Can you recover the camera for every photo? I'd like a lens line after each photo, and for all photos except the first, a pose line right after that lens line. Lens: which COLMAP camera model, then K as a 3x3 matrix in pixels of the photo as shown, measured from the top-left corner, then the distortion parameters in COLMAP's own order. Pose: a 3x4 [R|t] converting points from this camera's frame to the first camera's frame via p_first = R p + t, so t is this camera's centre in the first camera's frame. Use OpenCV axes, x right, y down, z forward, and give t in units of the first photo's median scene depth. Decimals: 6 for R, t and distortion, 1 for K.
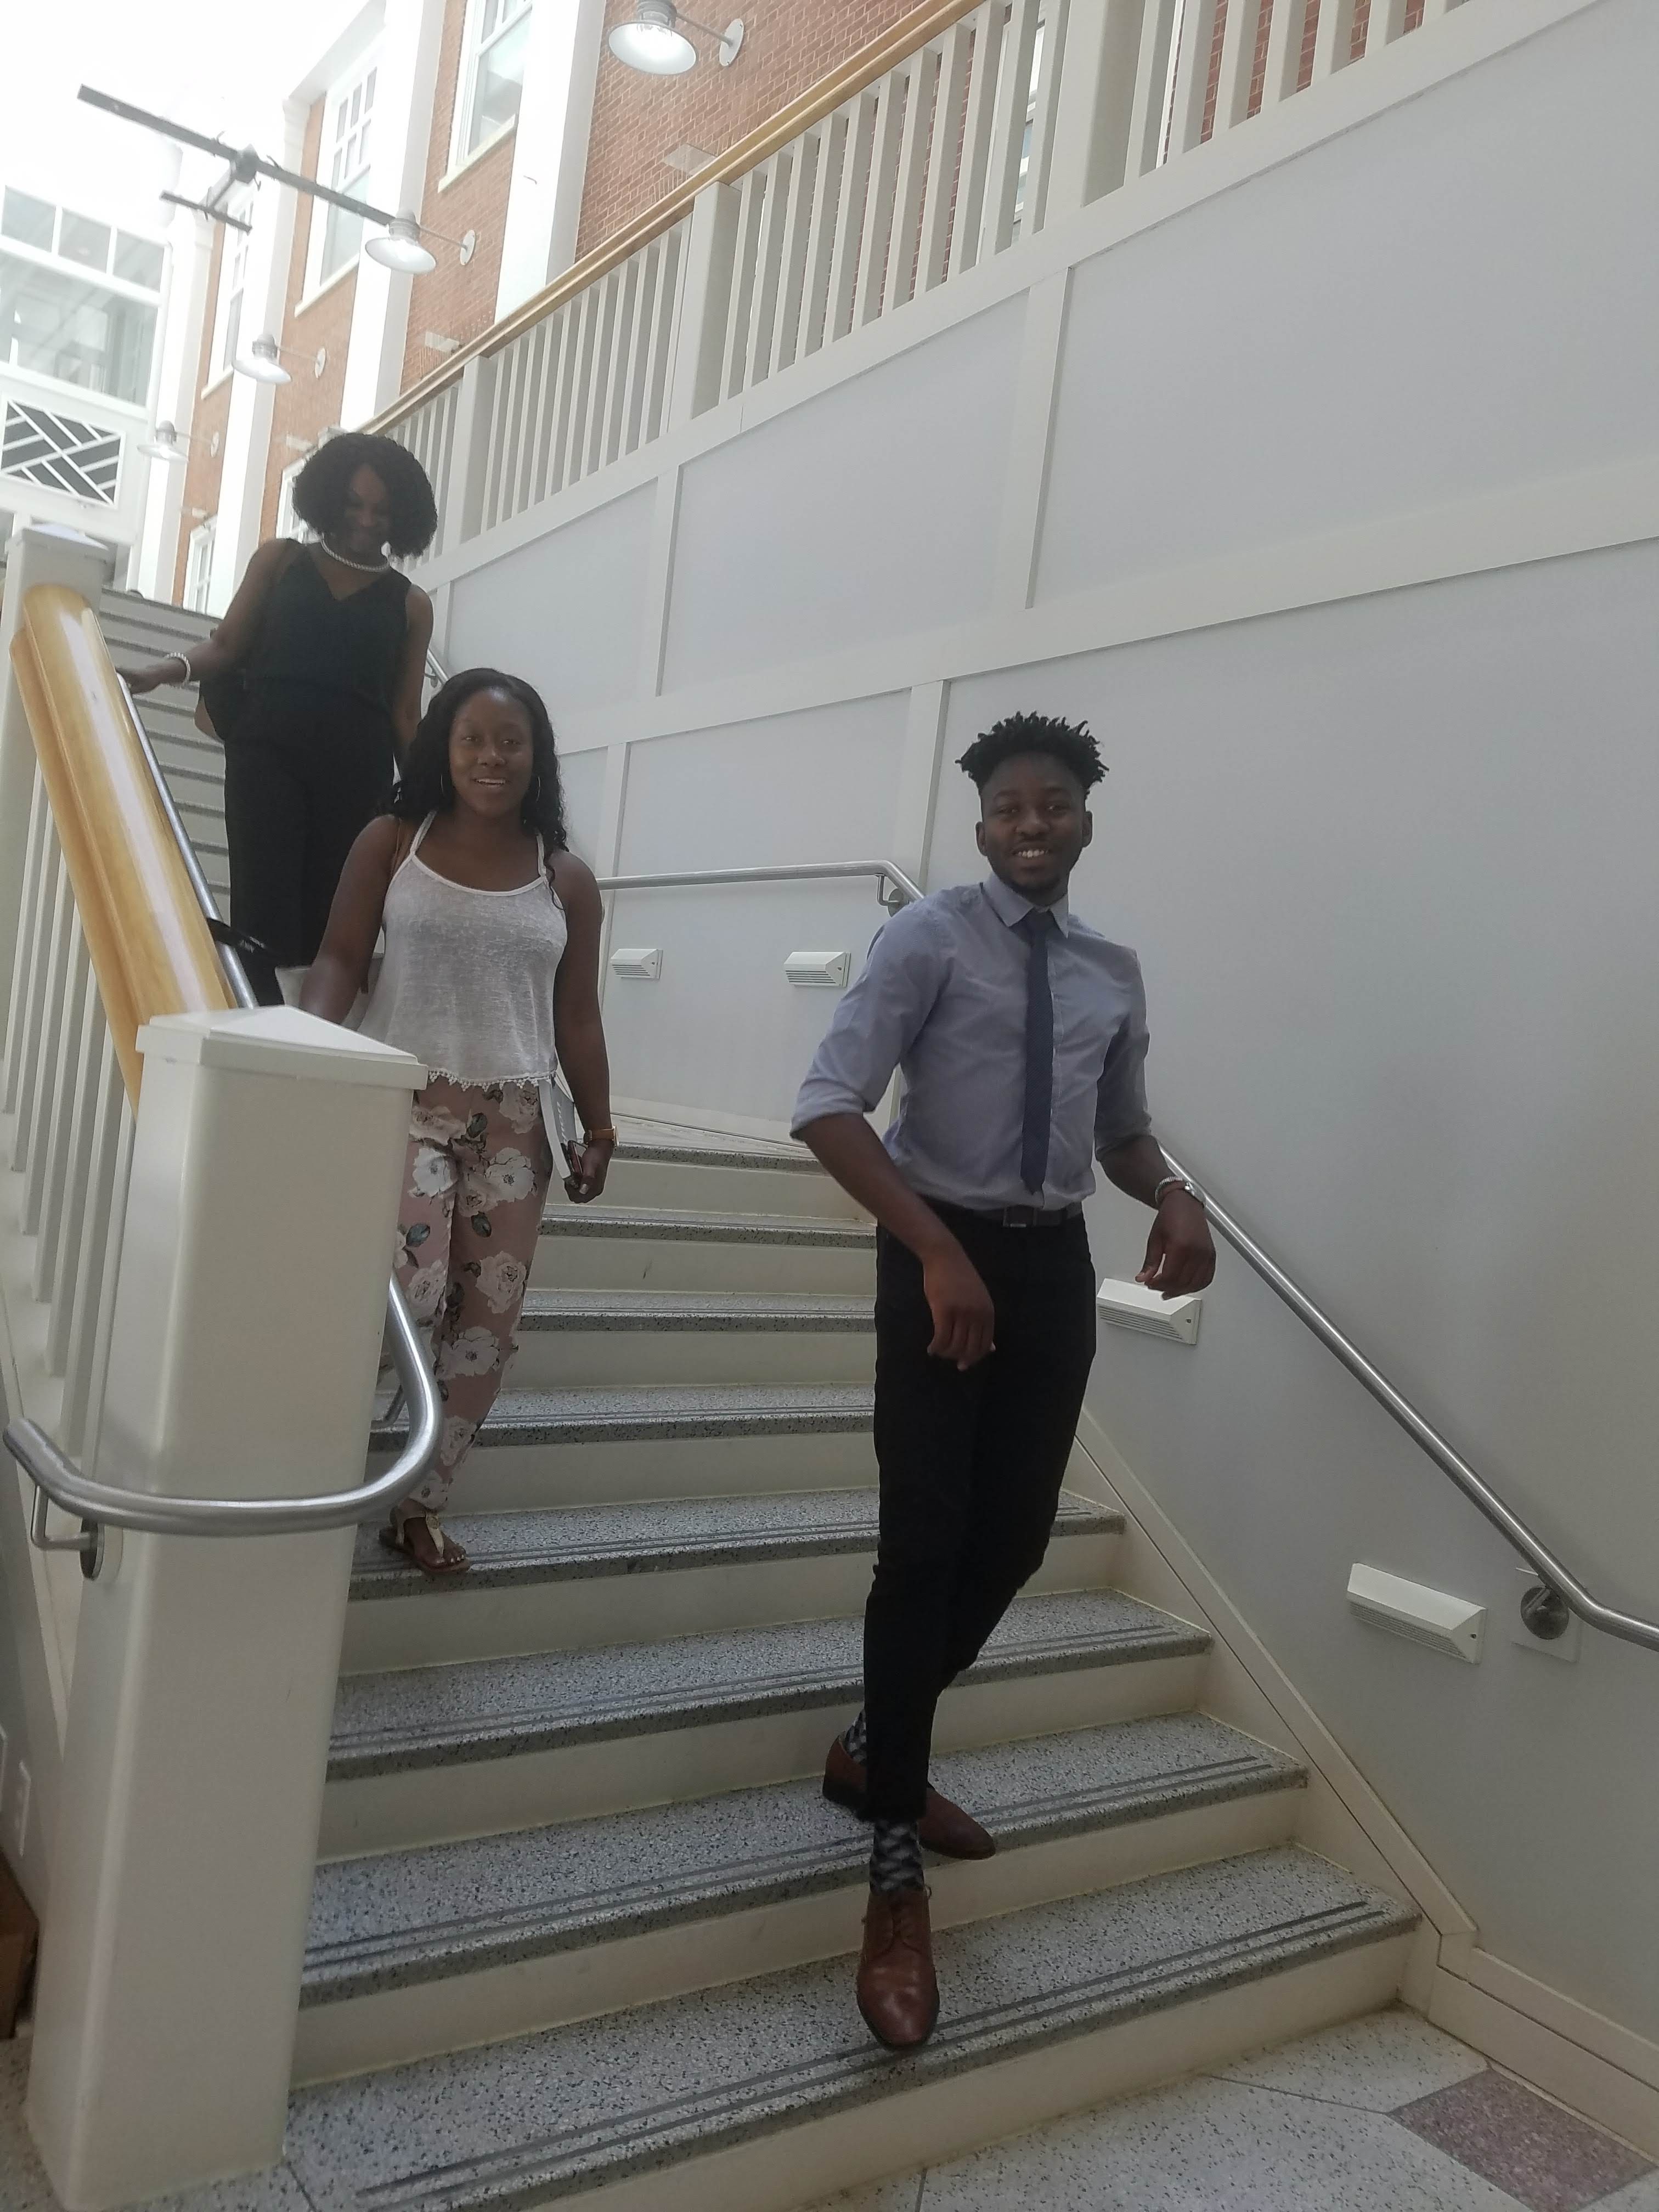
lens RADIAL K [[1752.5, 0, 829.5], [0, 1752.5, 1106.0], [0, 0, 1]] dist [0.172178, -0.222887]
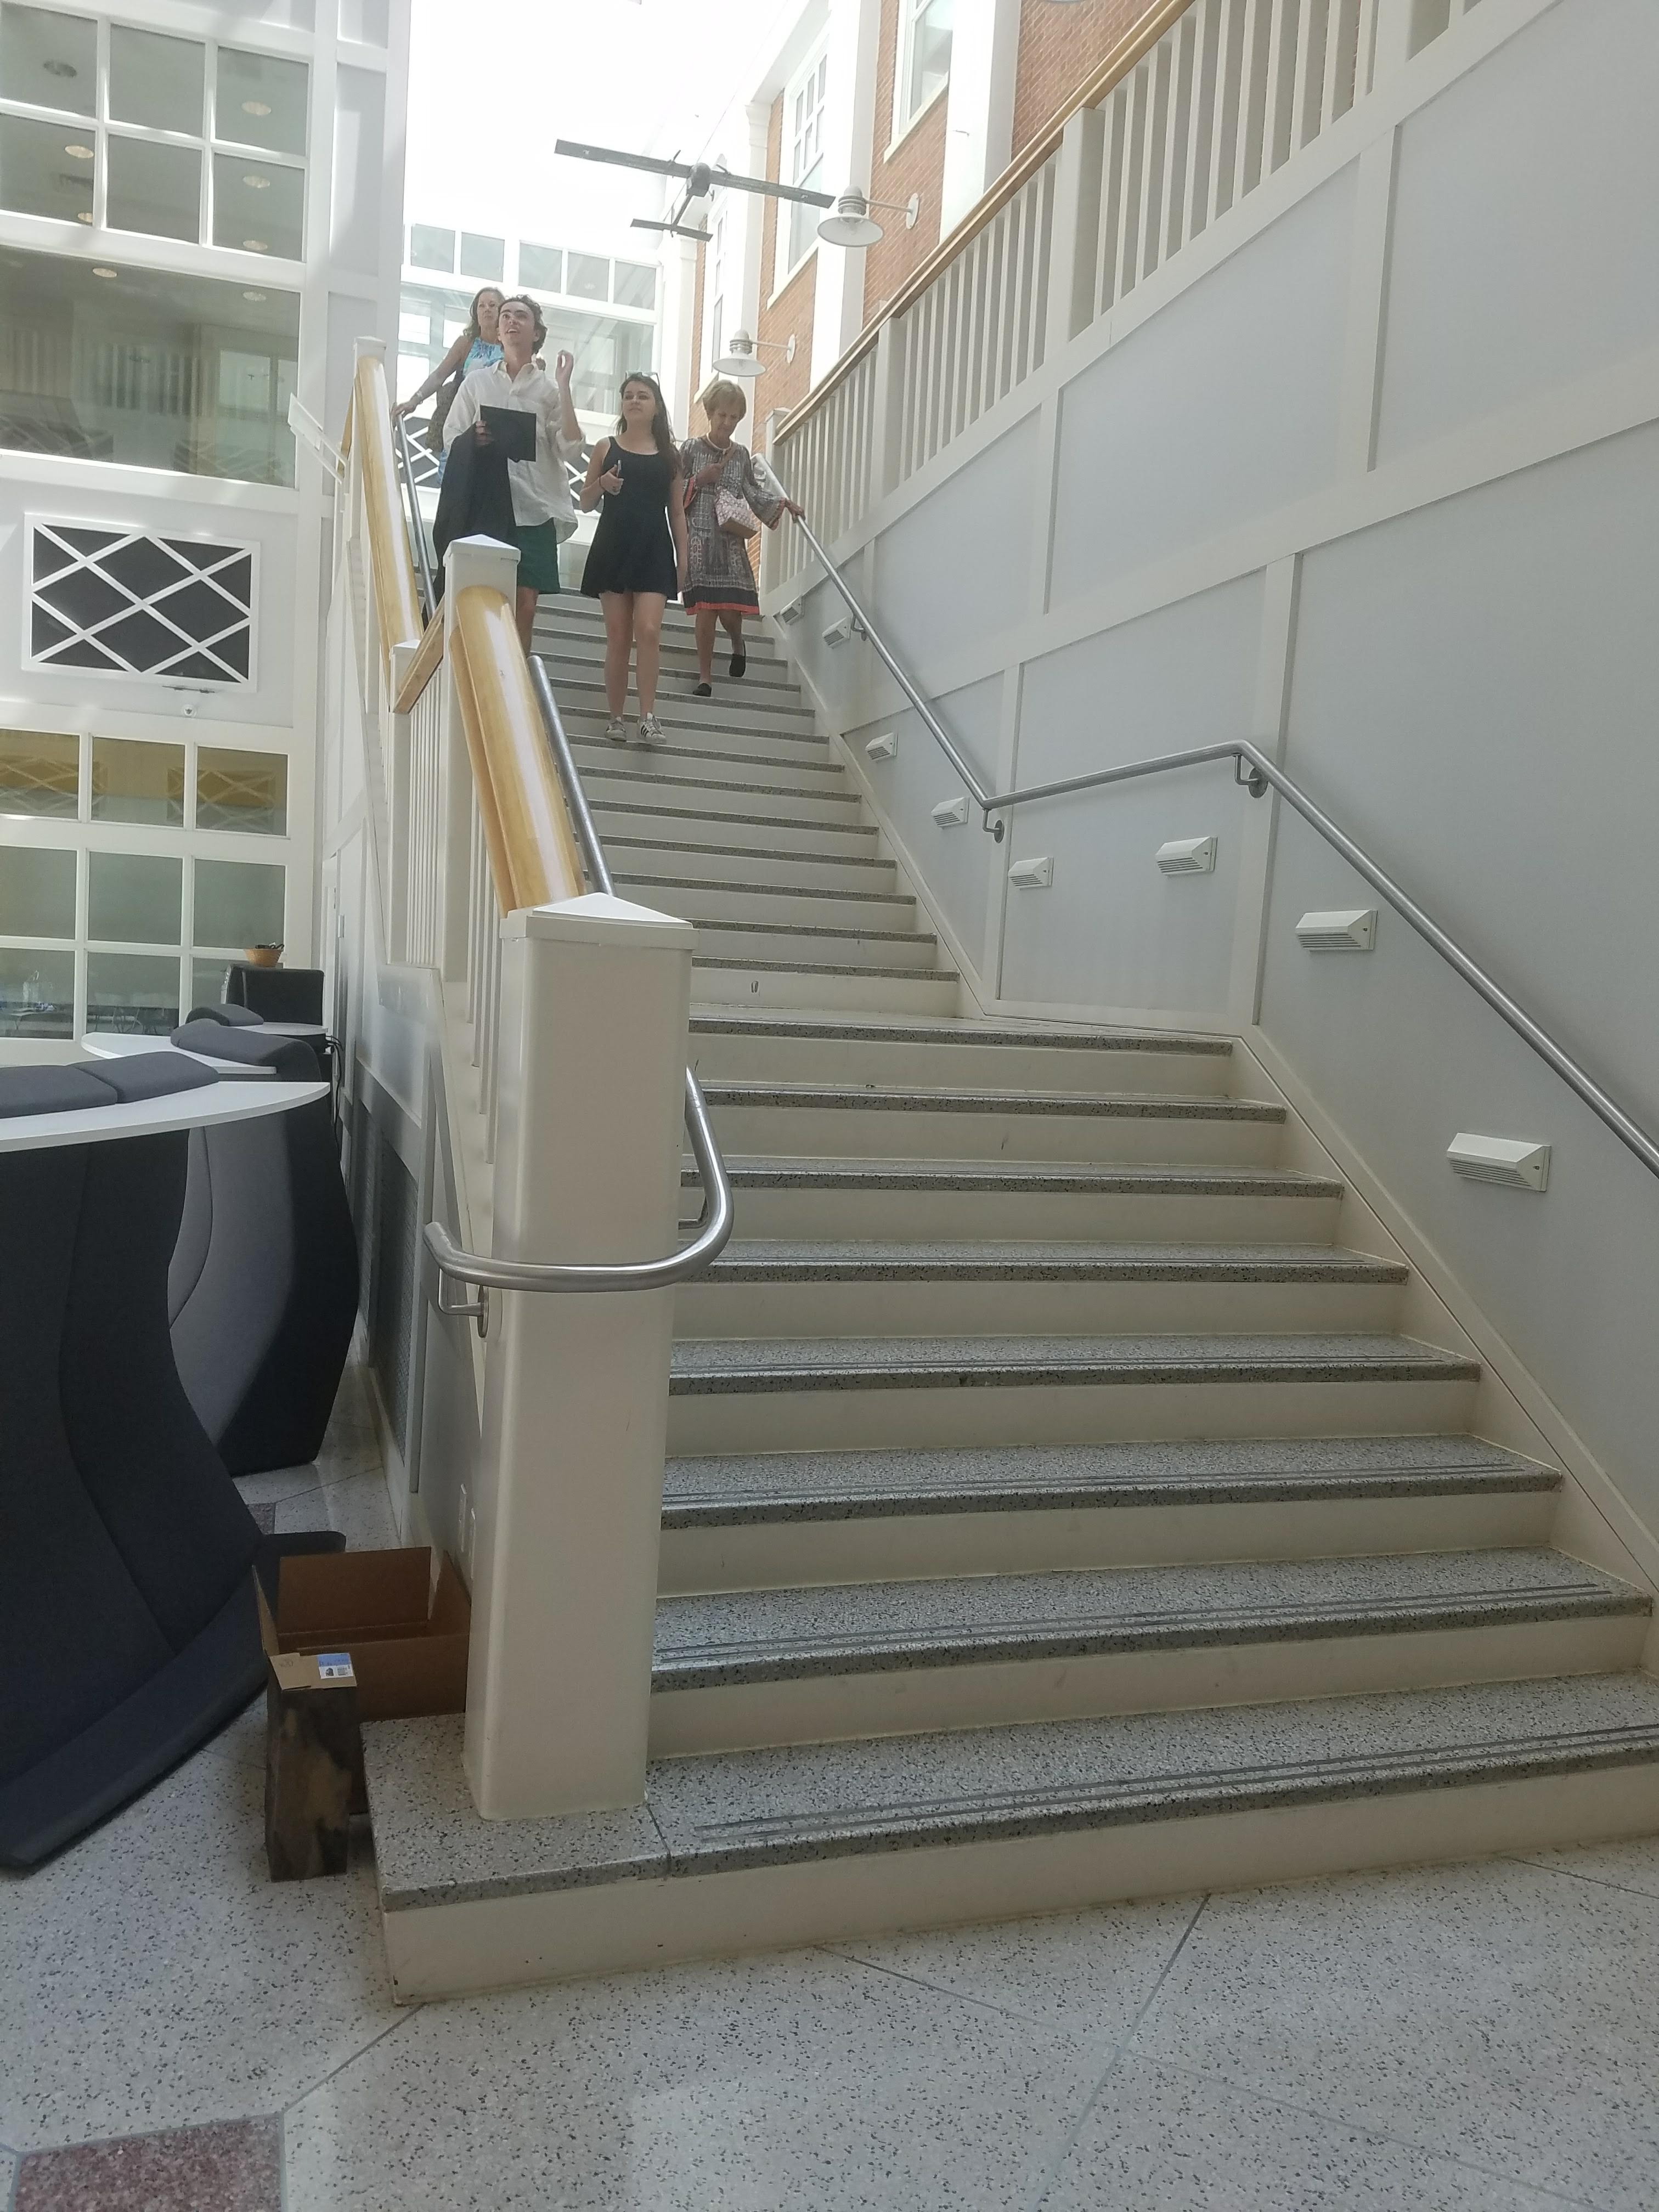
lens RADIAL K [[1752.5, 0, 829.5], [0, 1752.5, 1106.0], [0, 0, 1]] dist [0.172178, -0.222887]
pose [[0.953154, -0.036084, -0.300327, 0.155419], [0.043729, 0.998867, 0.018772, 0.062290], [0.299309, -0.031025, 0.953652, -0.094769]]
